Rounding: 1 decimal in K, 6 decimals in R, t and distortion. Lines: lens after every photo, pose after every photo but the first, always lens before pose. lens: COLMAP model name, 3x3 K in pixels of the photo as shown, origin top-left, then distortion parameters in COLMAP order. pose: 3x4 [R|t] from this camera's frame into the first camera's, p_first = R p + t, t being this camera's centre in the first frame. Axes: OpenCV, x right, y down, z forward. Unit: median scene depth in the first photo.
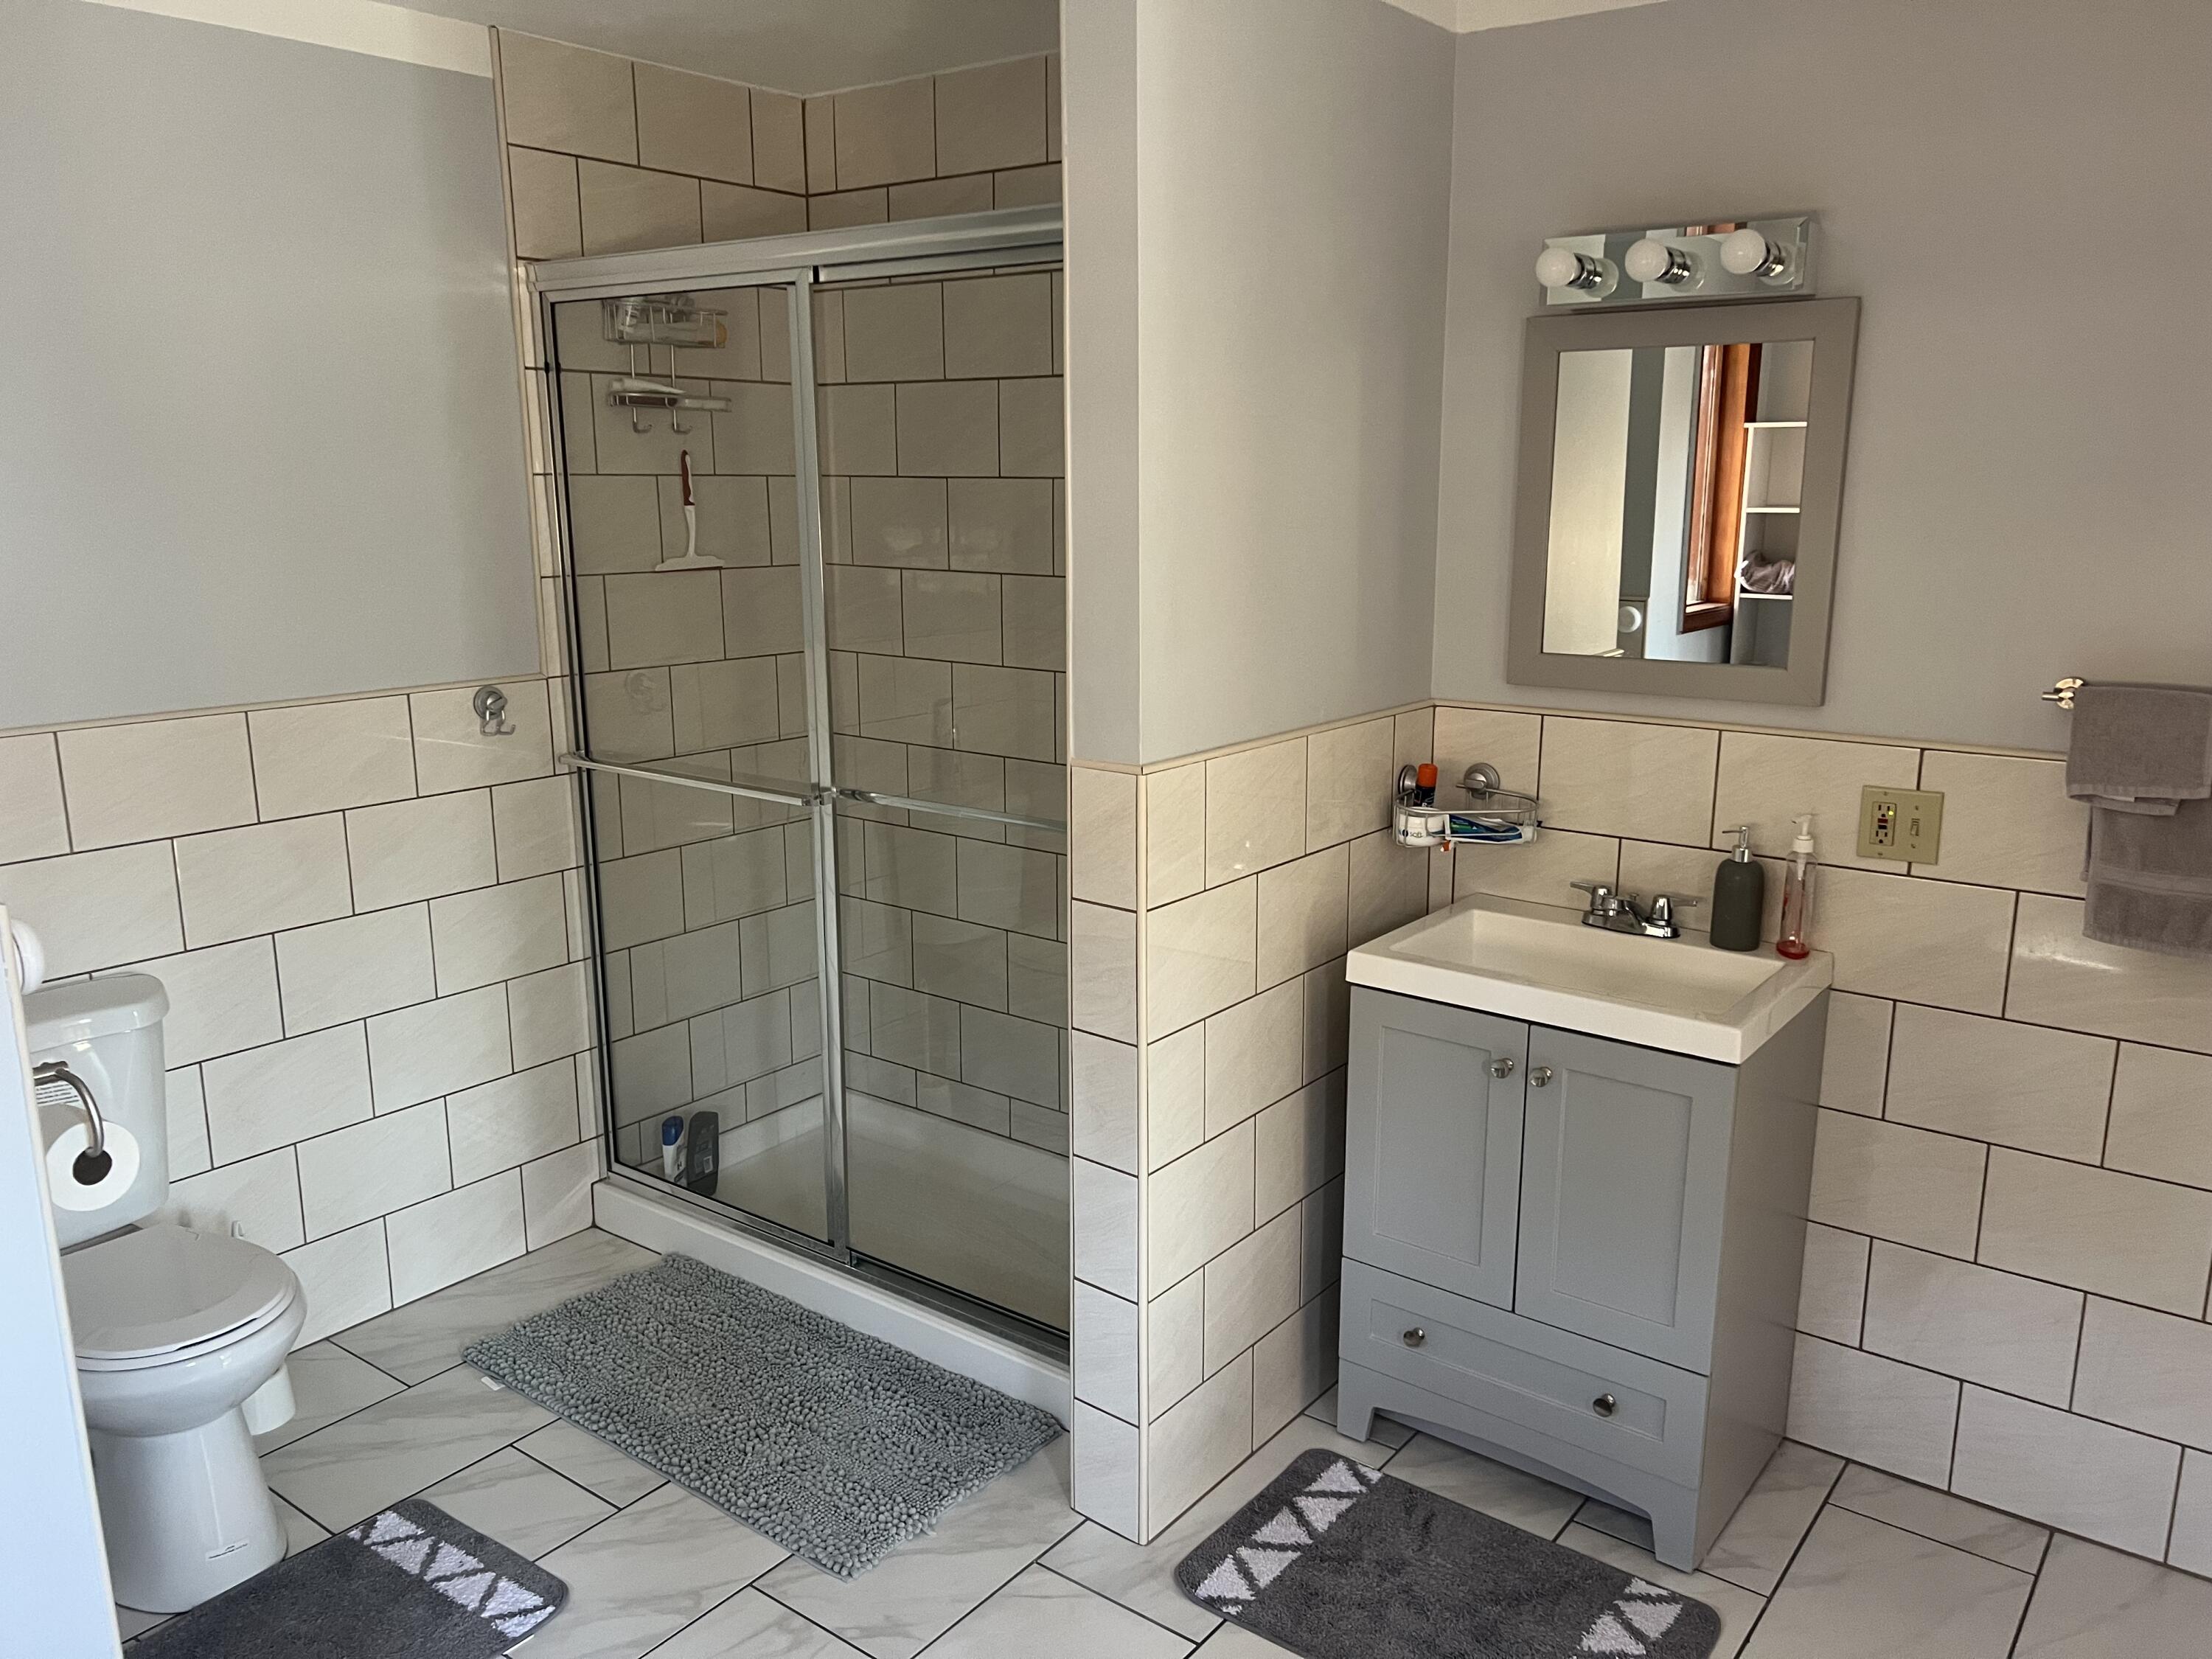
lens RADIAL K [[1653.8, 0, 1118.2], [0, 1653.8, 815.8], [0, 0, 1]] dist [0.063080, -0.034432]
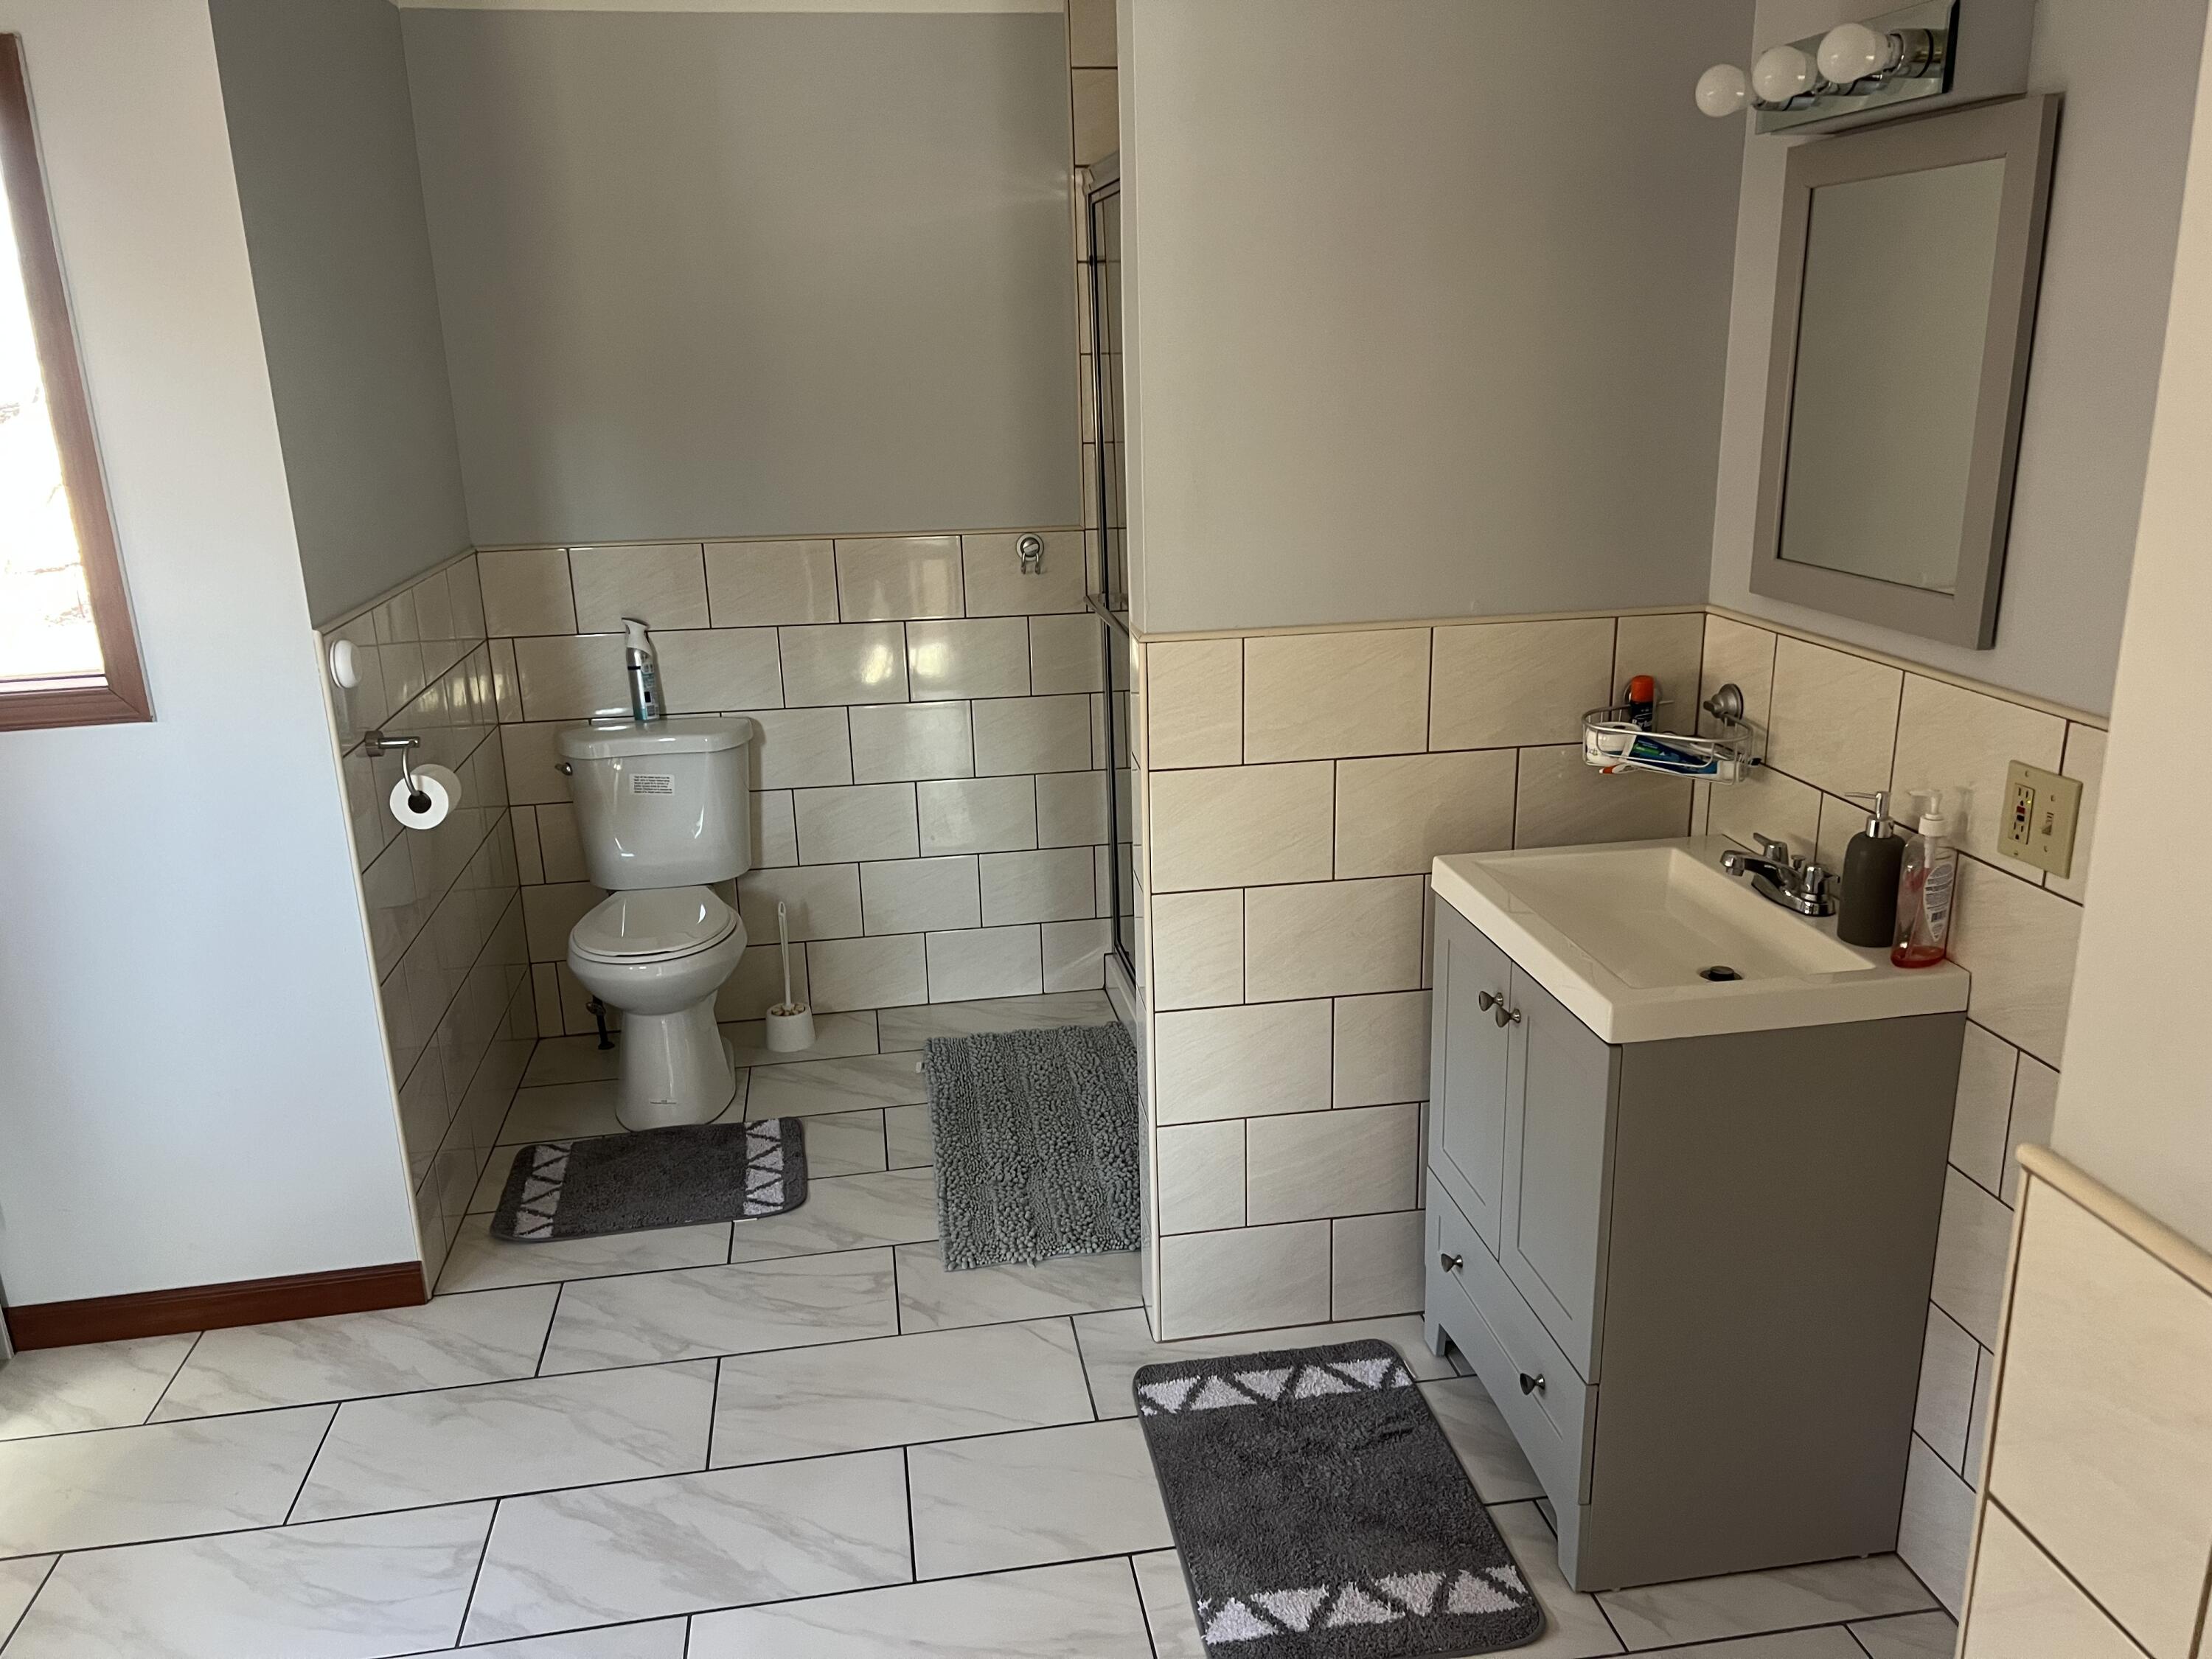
lens RADIAL K [[1653.8, 0, 1121.6], [0, 1653.8, 835.4], [0, 0, 1]] dist [0.063080, -0.034432]
pose [[0.731867, 0.174660, -0.658684, 0.638665], [-0.109378, 0.984171, 0.139439, -0.045024], [0.672613, -0.030005, 0.739386, 0.169007]]
